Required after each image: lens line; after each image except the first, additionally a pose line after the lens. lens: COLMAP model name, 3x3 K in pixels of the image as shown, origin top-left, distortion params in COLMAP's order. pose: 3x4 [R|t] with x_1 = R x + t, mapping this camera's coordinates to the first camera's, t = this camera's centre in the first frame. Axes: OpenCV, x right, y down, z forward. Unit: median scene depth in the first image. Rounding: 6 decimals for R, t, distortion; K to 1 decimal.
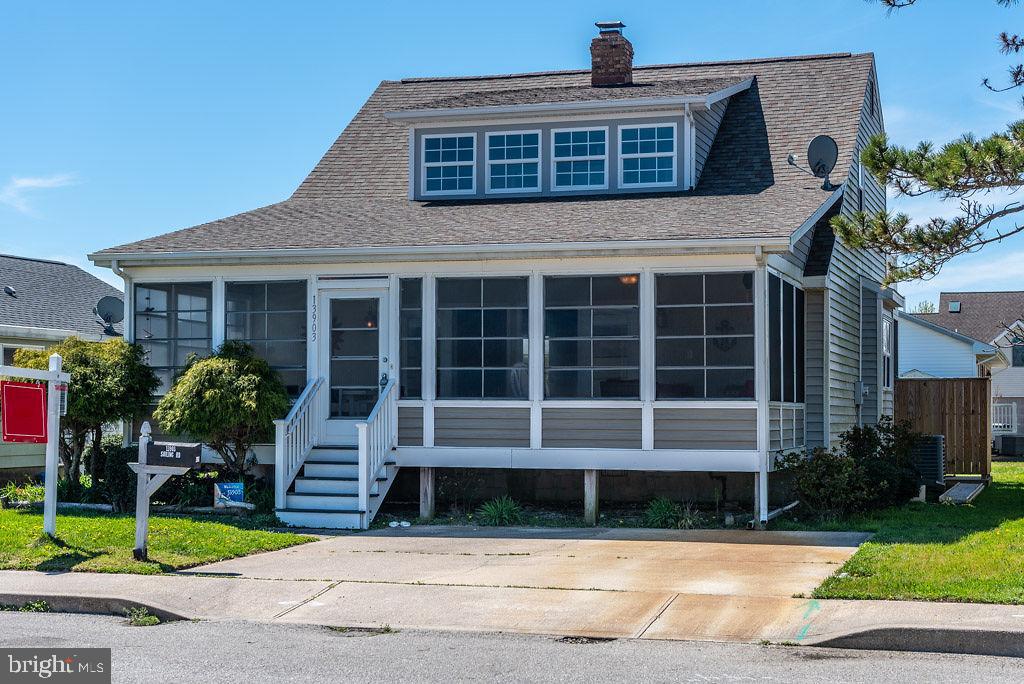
lens RADIAL K [[1940.5, 0, 510.3], [0, 1940.5, 339.6], [0, 0, 1]] dist [-0.018771, 0.000000]
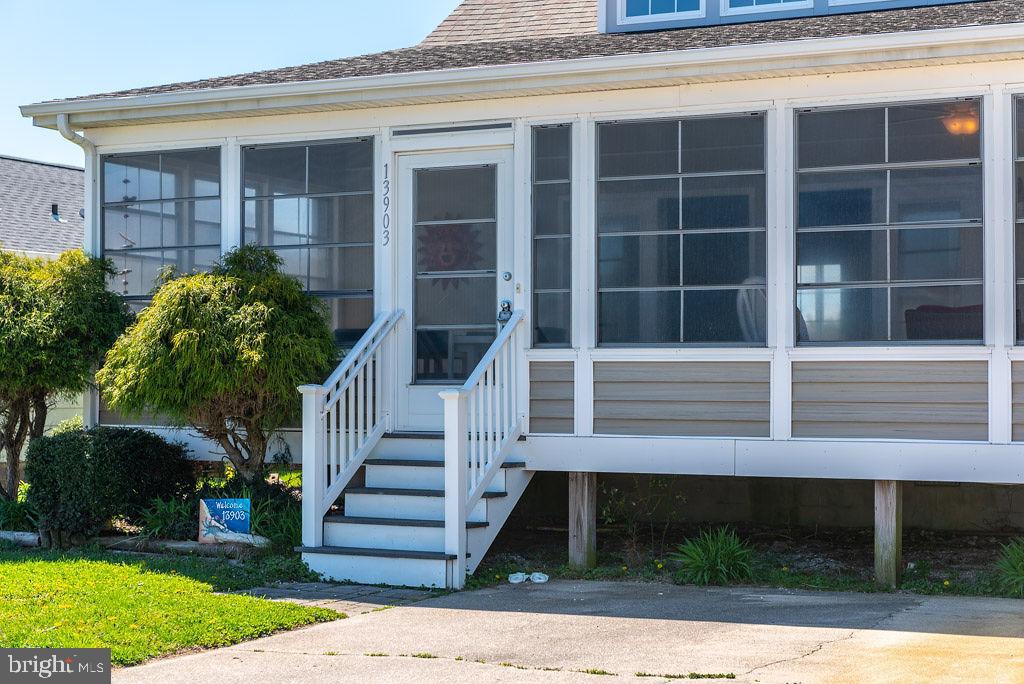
lens RADIAL K [[1940.5, 0, 511.7], [0, 1940.5, 352.1], [0, 0, 1]] dist [-0.018771, 0.000000]
pose [[0.985537, -0.003912, -0.169417, 0.030016], [0.006806, 0.999841, 0.016504, 0.023195], [0.169325, -0.017419, 0.985406, 0.465053]]
